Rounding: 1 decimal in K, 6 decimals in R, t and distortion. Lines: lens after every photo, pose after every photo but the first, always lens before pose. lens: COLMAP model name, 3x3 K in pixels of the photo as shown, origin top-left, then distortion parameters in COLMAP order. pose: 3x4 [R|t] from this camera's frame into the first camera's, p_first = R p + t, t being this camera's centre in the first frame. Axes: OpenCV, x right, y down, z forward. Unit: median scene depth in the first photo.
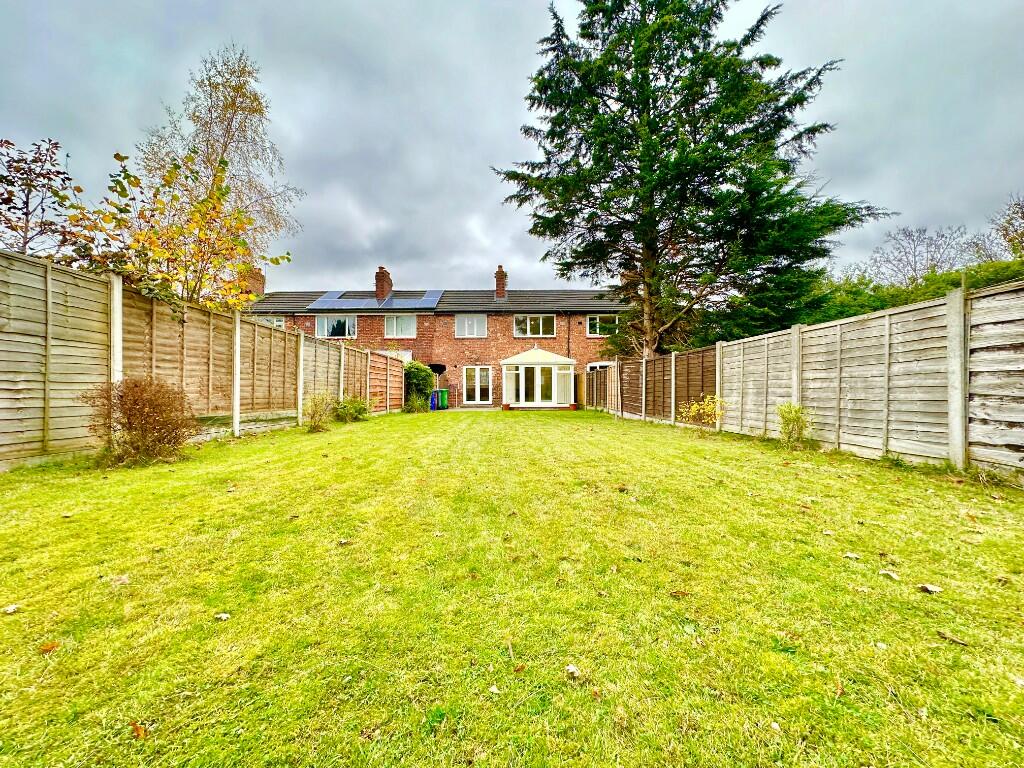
lens RADIAL K [[405.8, 0, 508.9], [0, 405.8, 385.7], [0, 0, 1]] dist [0.000379, 0.000113]
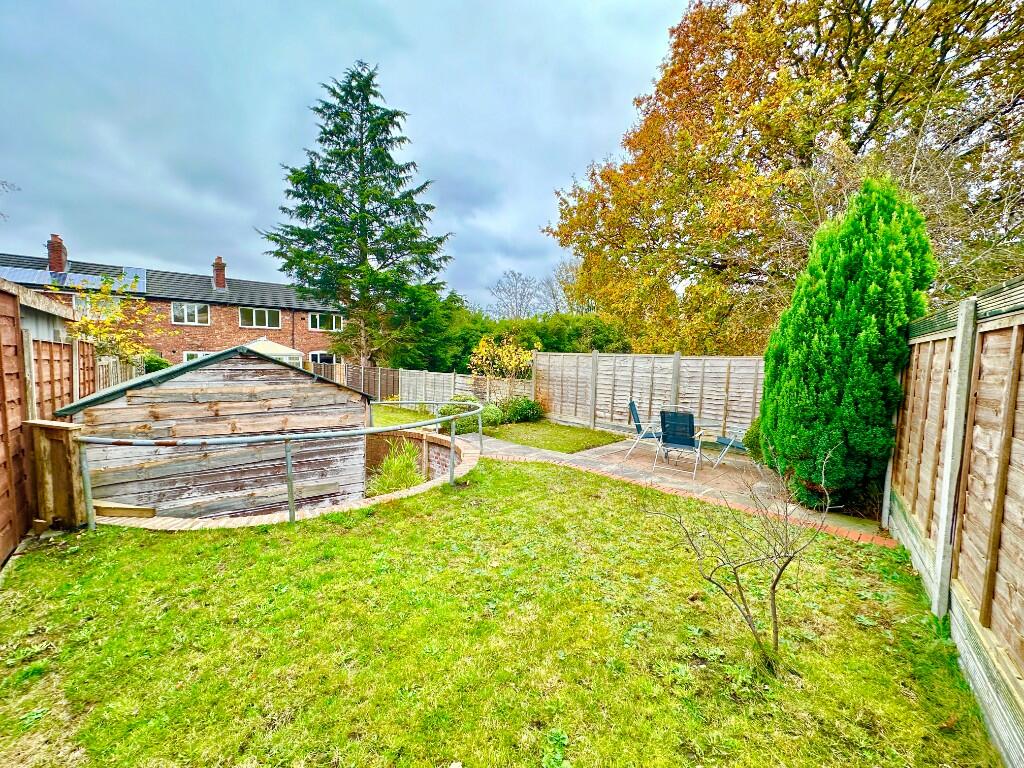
lens RADIAL K [[405.8, 0, 511.2], [0, 405.8, 384.8], [0, 0, 1]] dist [0.000379, 0.000113]
pose [[0.755315, -0.026380, 0.654831, -0.162194], [-0.030761, 0.996661, 0.075633, -0.068128], [-0.654640, -0.077270, 0.751982, -0.362815]]
